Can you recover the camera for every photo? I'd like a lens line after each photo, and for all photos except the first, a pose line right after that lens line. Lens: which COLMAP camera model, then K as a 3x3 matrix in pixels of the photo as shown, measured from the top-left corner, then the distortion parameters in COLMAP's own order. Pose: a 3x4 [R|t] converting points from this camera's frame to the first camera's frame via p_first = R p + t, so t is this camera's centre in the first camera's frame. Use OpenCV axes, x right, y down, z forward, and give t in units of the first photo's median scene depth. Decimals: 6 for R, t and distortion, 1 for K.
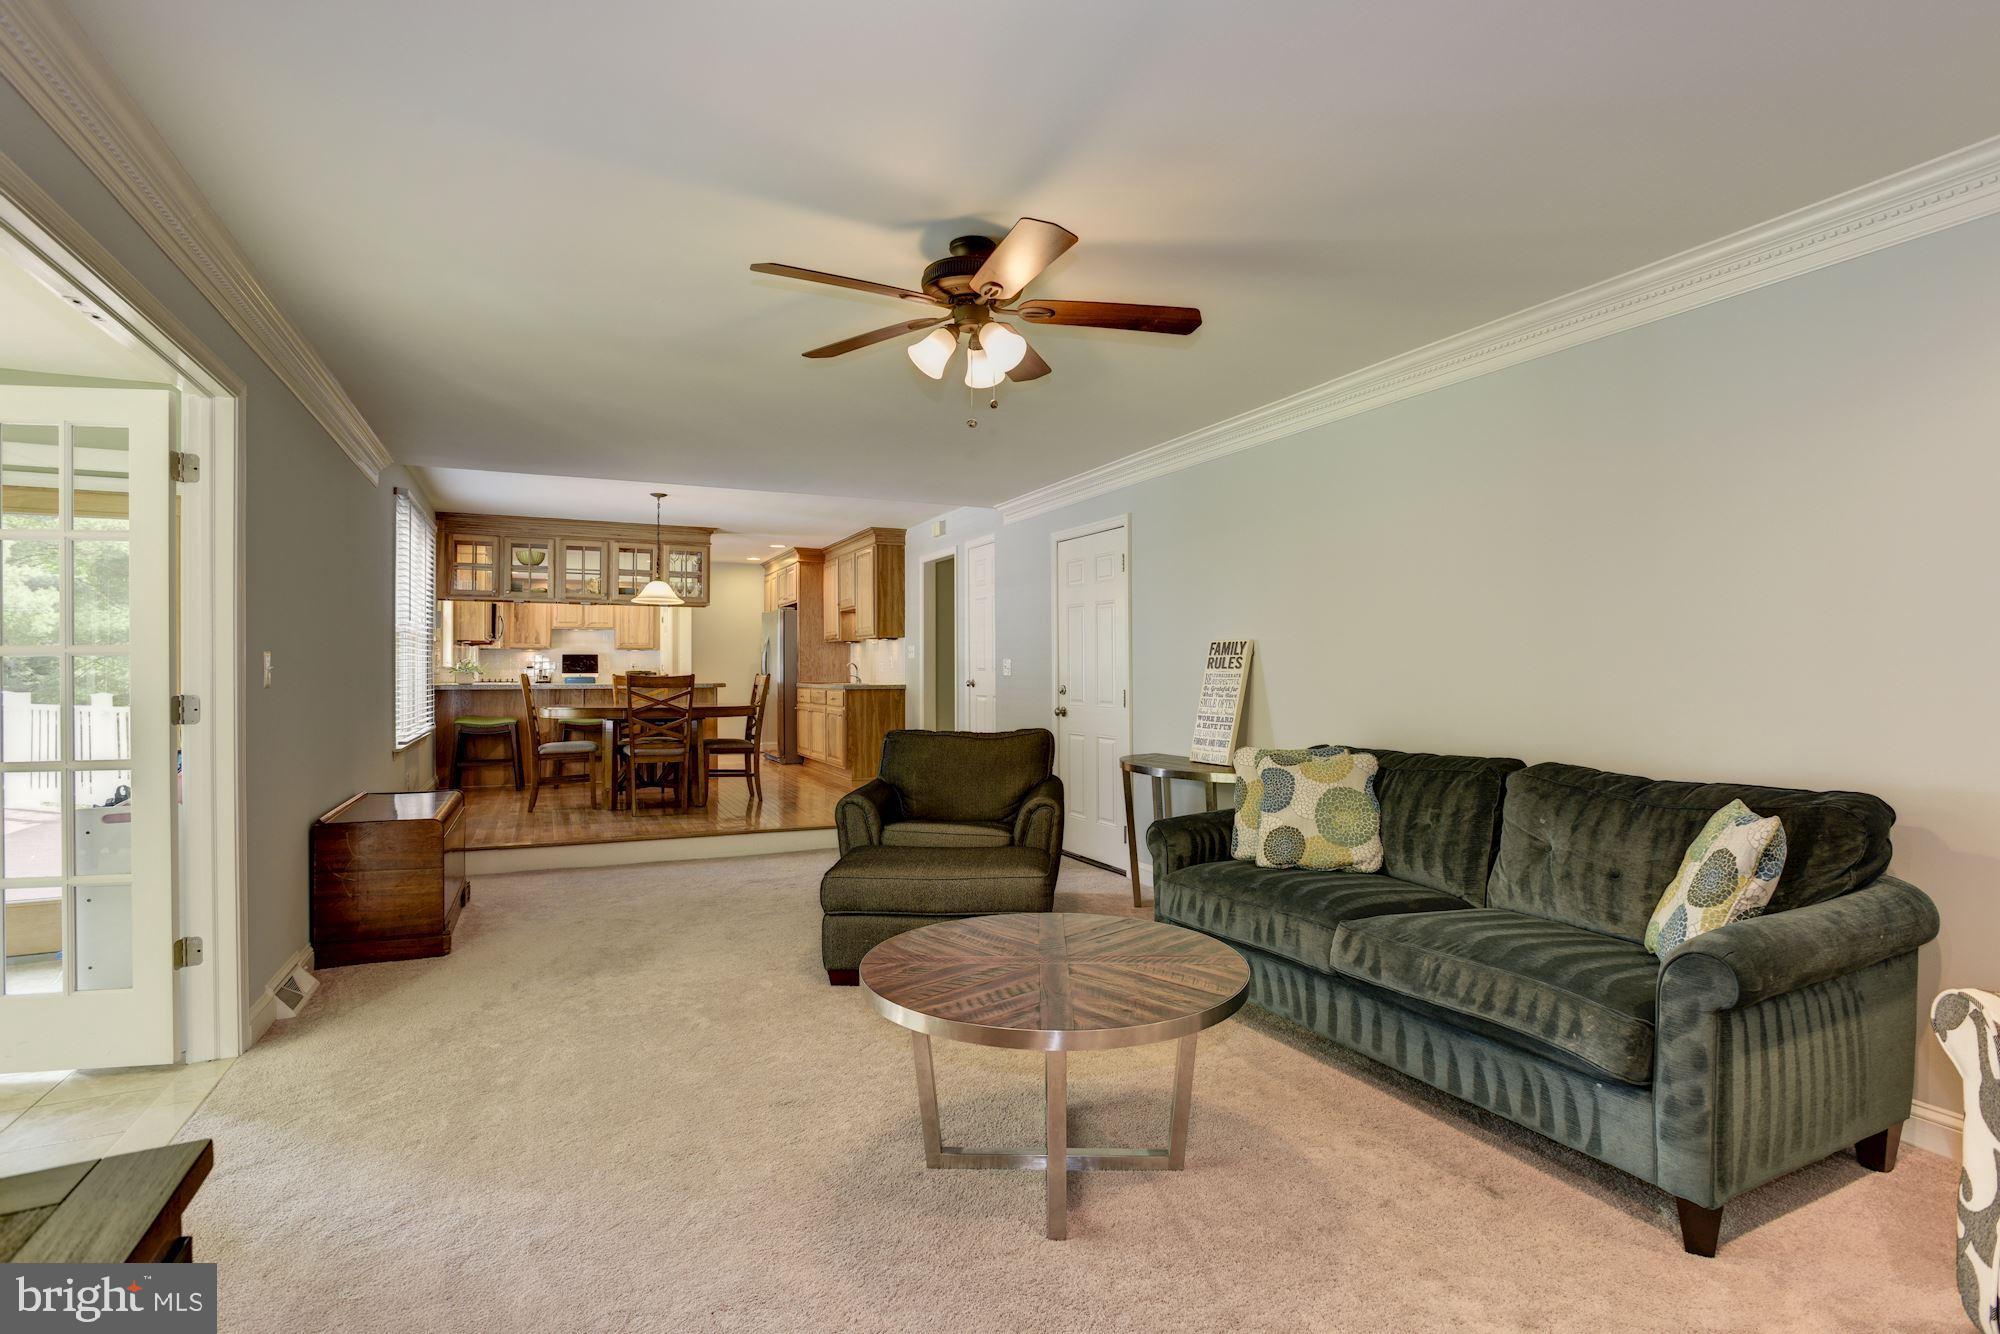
lens RADIAL K [[978.2, 0, 975.7], [0, 978.2, 665.7], [0, 0, 1]] dist [-0.043559, 0.008056]
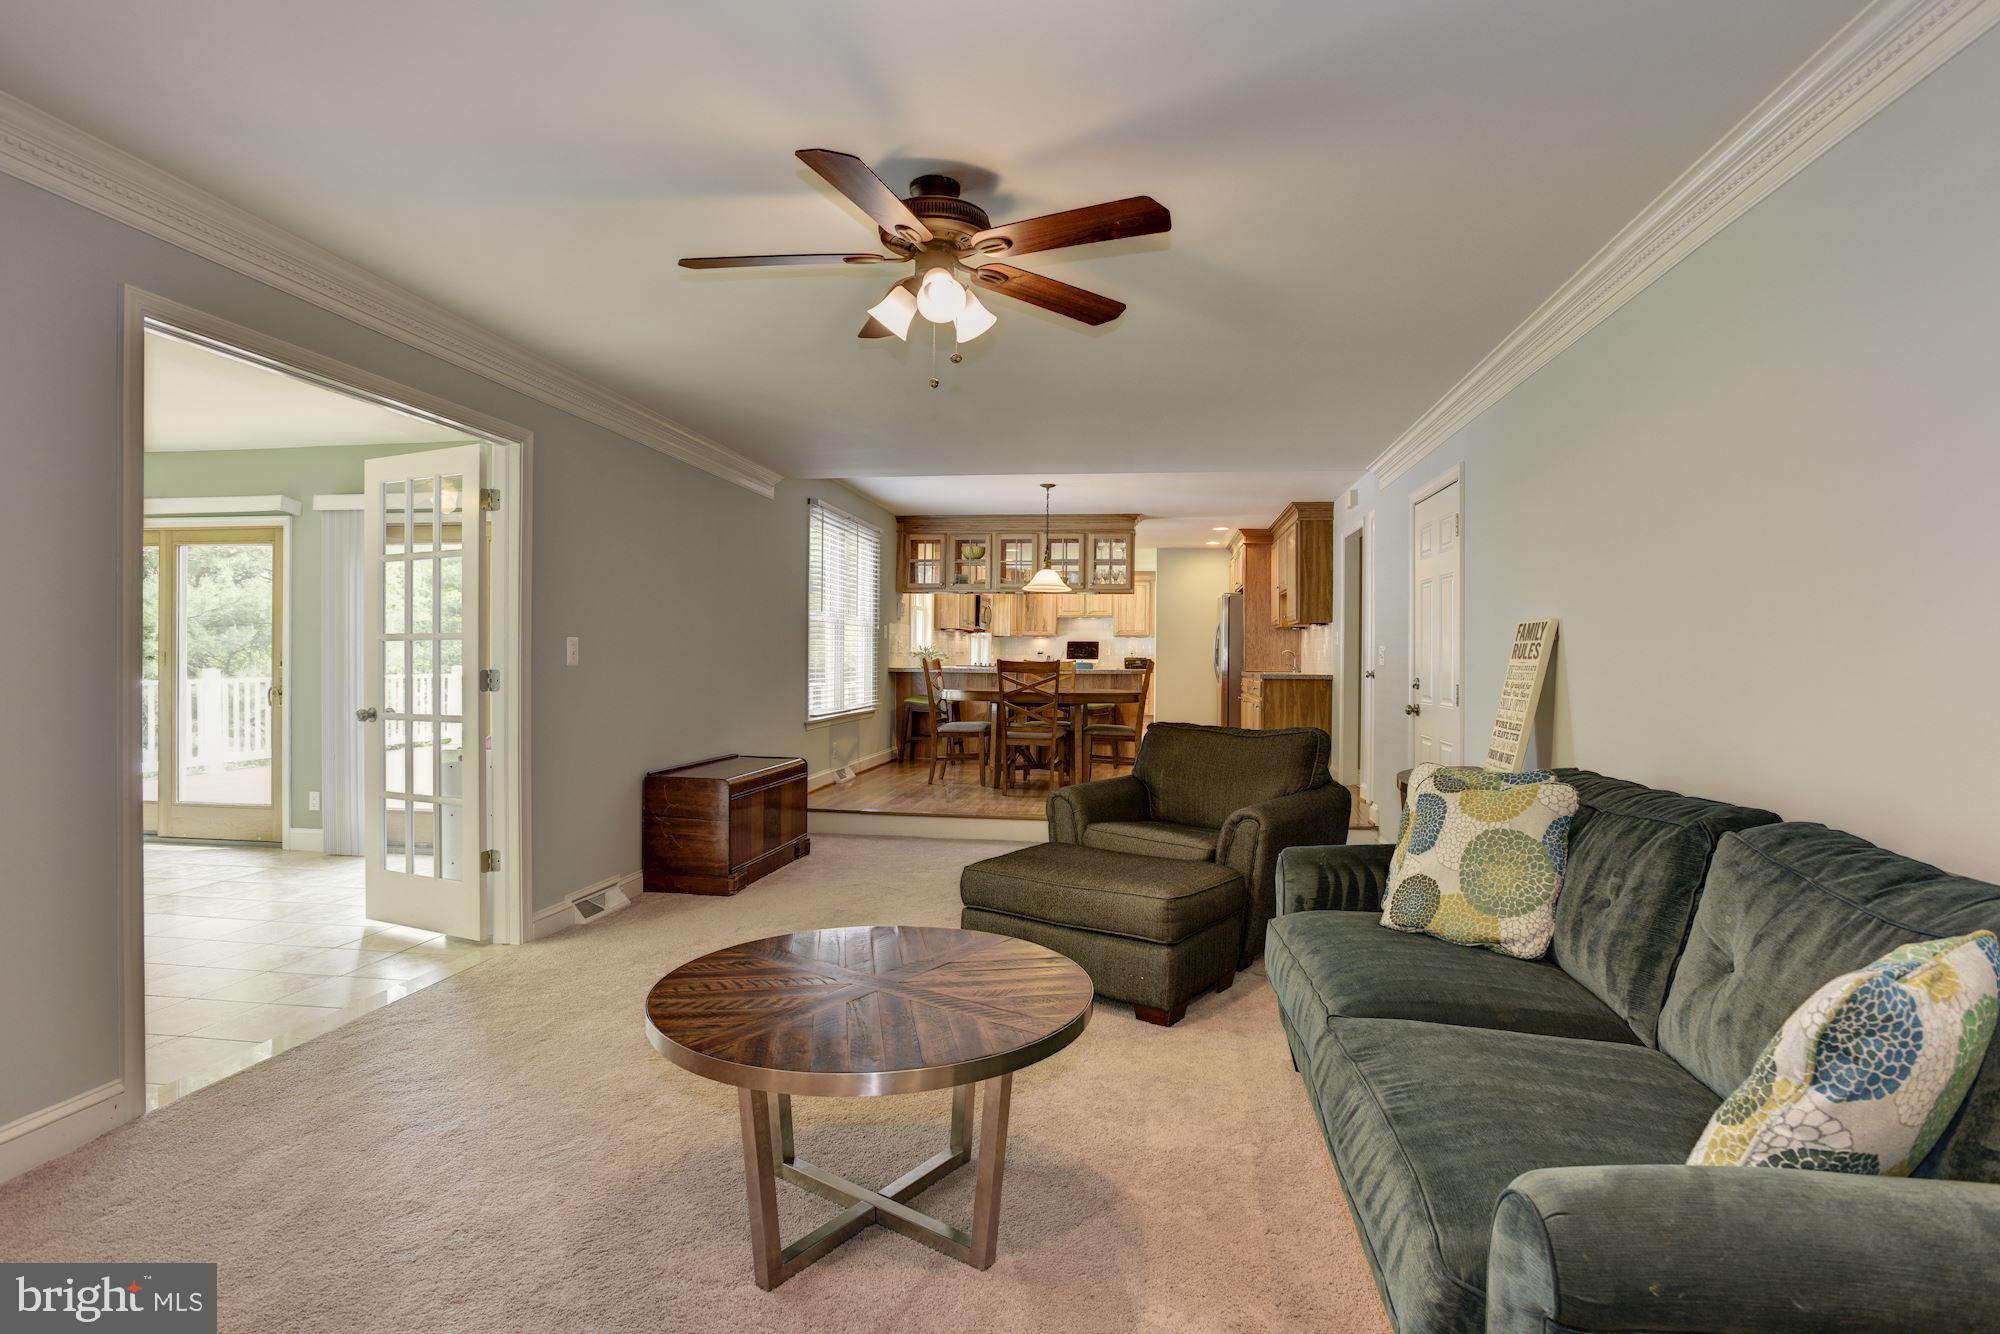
lens RADIAL K [[978.2, 0, 961.4], [0, 978.2, 657.6], [0, 0, 1]] dist [-0.043559, 0.008056]
pose [[0.831902, 0.009346, -0.554843, 0.309013], [-0.006899, 0.999955, 0.006500, 0.000421], [0.554879, -0.001580, 0.831929, 0.151691]]
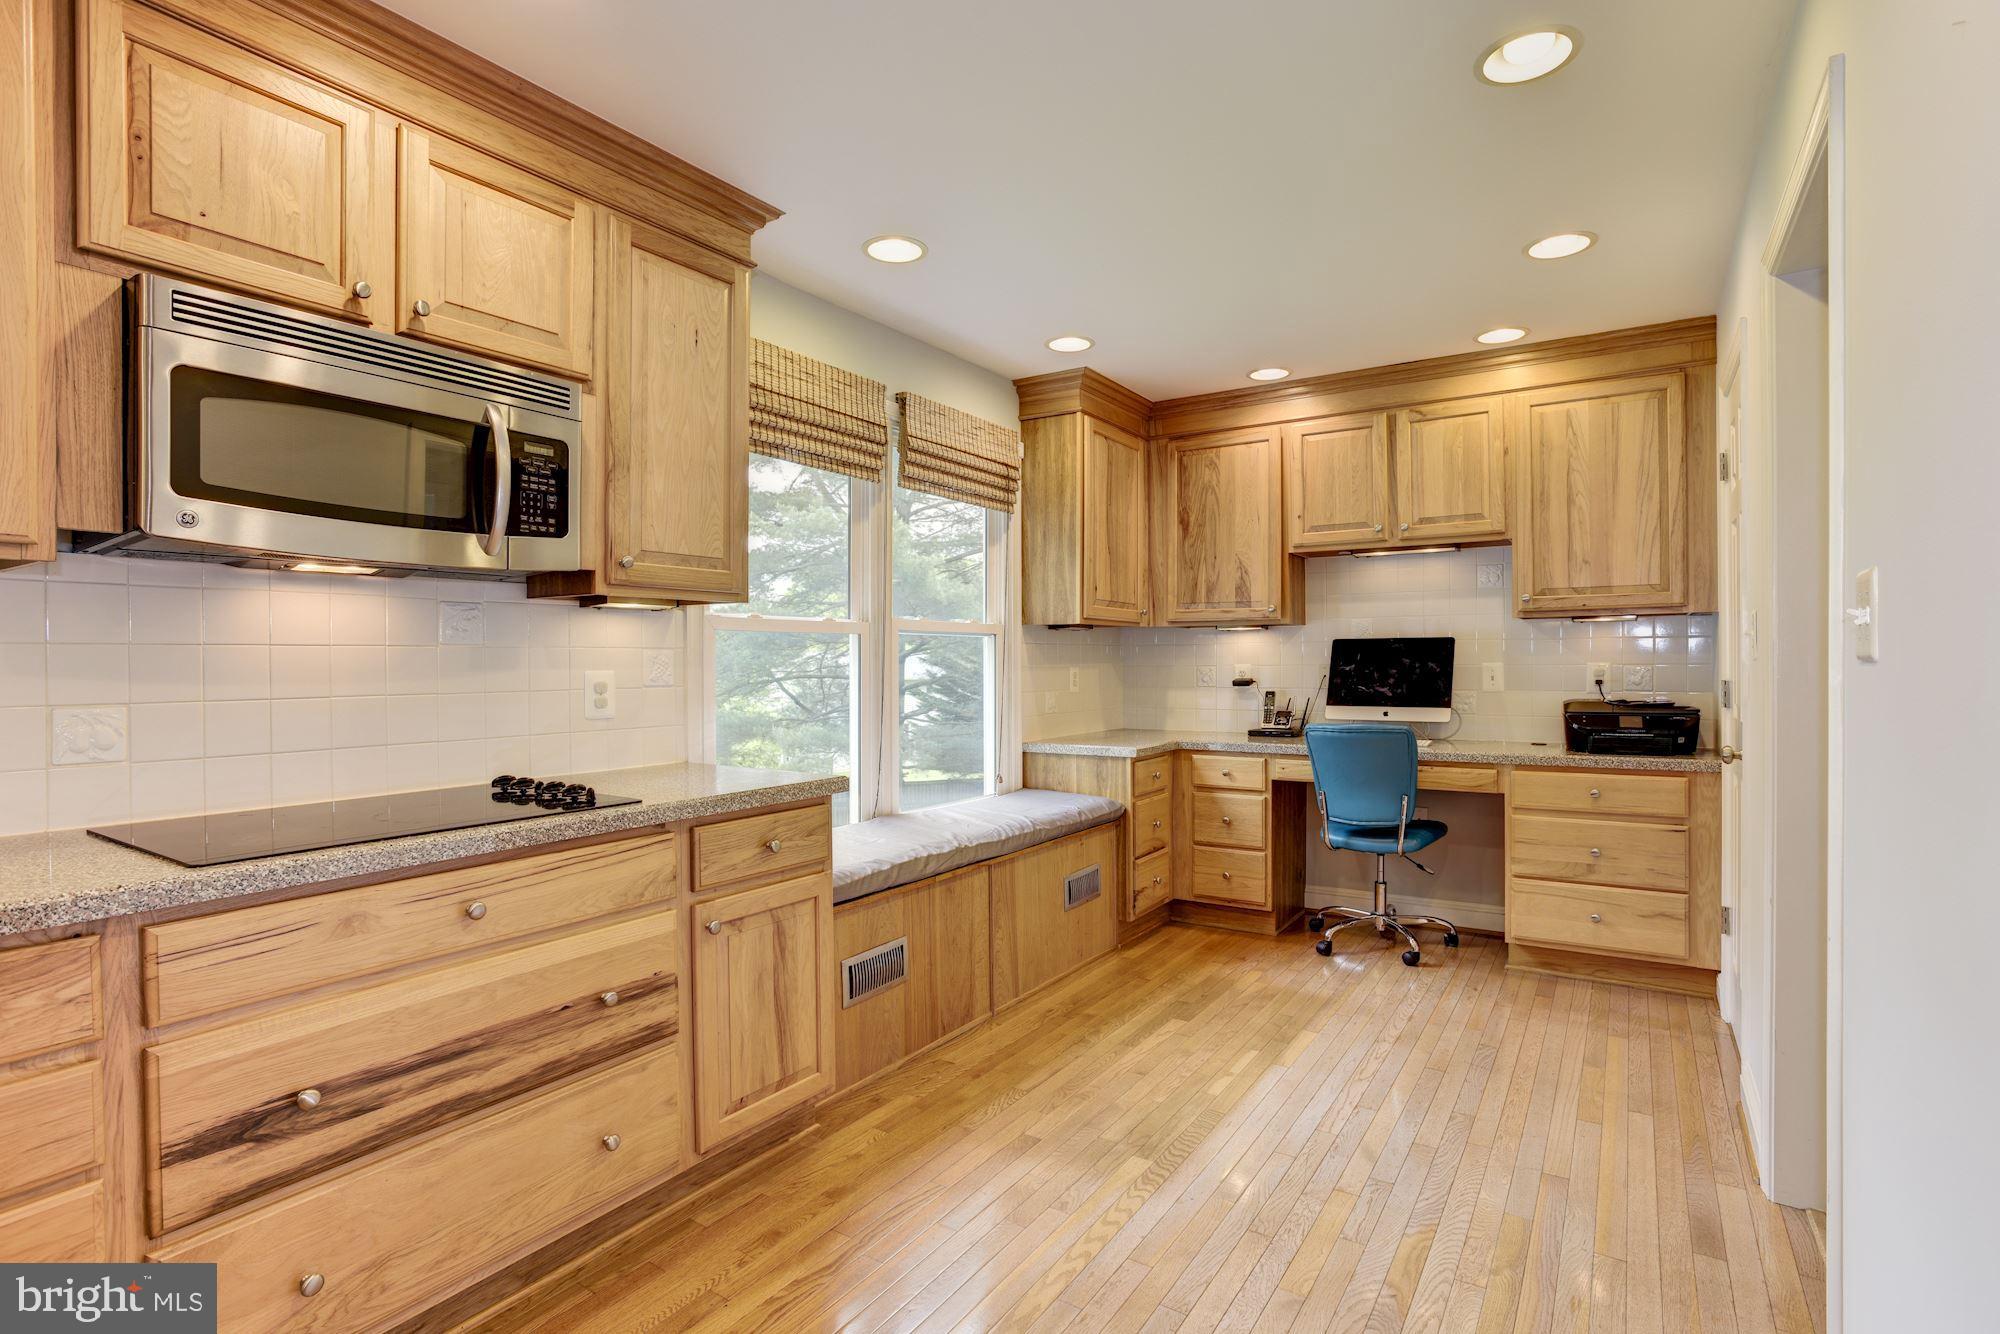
lens RADIAL K [[978.2, 0, 998.1], [0, 978.2, 665.8], [0, 0, 1]] dist [-0.043559, 0.008056]
pose [[0.557974, -0.002052, -0.829856, -0.964699], [0.006102, 0.999980, 0.001630, -0.020366], [0.829836, -0.005973, 0.557975, 3.053608]]
